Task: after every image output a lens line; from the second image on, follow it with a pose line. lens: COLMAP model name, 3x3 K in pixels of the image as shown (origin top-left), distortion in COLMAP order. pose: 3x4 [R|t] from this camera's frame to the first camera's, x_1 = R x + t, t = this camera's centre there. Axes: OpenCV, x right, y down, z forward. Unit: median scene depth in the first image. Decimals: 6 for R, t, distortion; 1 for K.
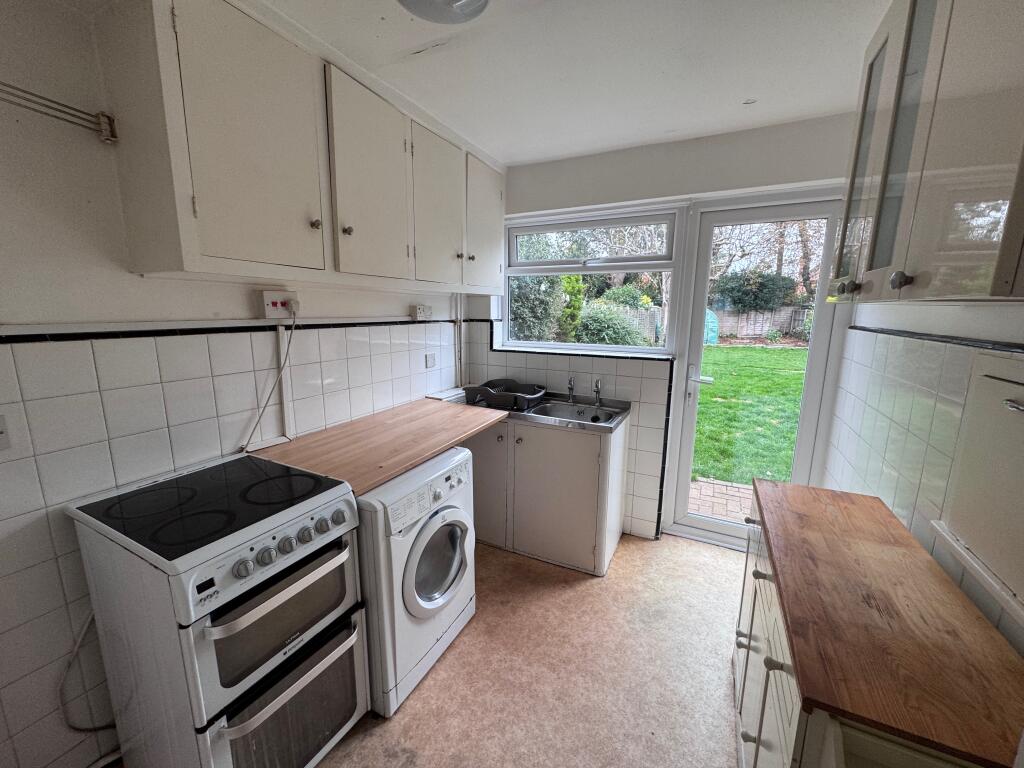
lens RADIAL K [[405.2, 0, 510.0], [0, 405.2, 382.5], [0, 0, 1]] dist [-0.002934, 0.000469]
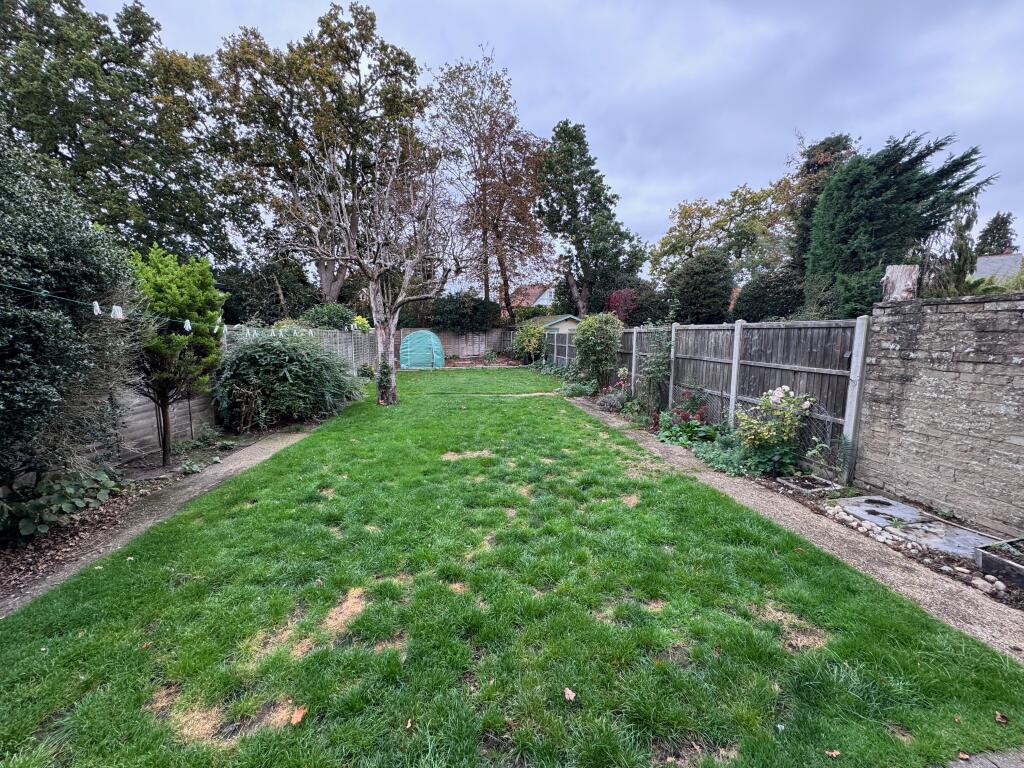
lens RADIAL K [[405.2, 0, 513.6], [0, 405.2, 381.6], [0, 0, 1]] dist [-0.002934, 0.000469]
pose [[0.798566, -0.078600, 0.596754, 0.263688], [0.110739, 0.993699, -0.017305, -0.097688], [-0.591633, 0.079903, 0.802238, 0.492305]]
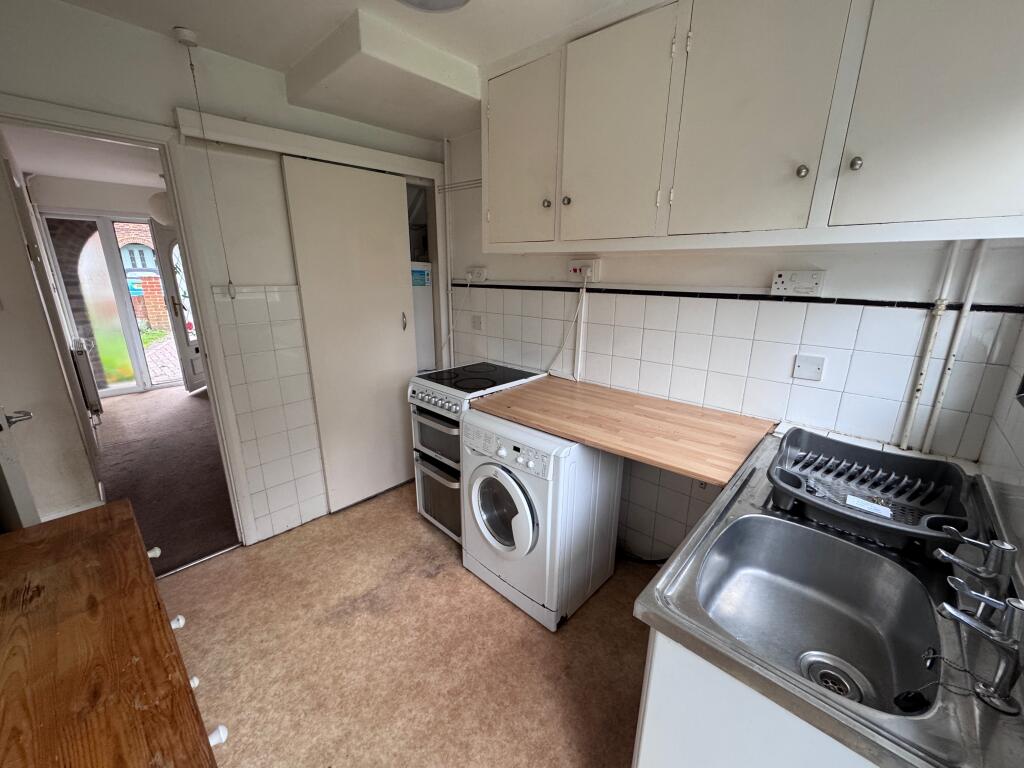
lens RADIAL K [[405.2, 0, 512.1], [0, 405.2, 382.0], [0, 0, 1]] dist [-0.002934, 0.000469]
pose [[-0.277743, 0.247407, -0.928250, 0.630682], [-0.179060, 0.936001, 0.303050, -0.185036], [0.943820, 0.250383, -0.215667, 1.005232]]
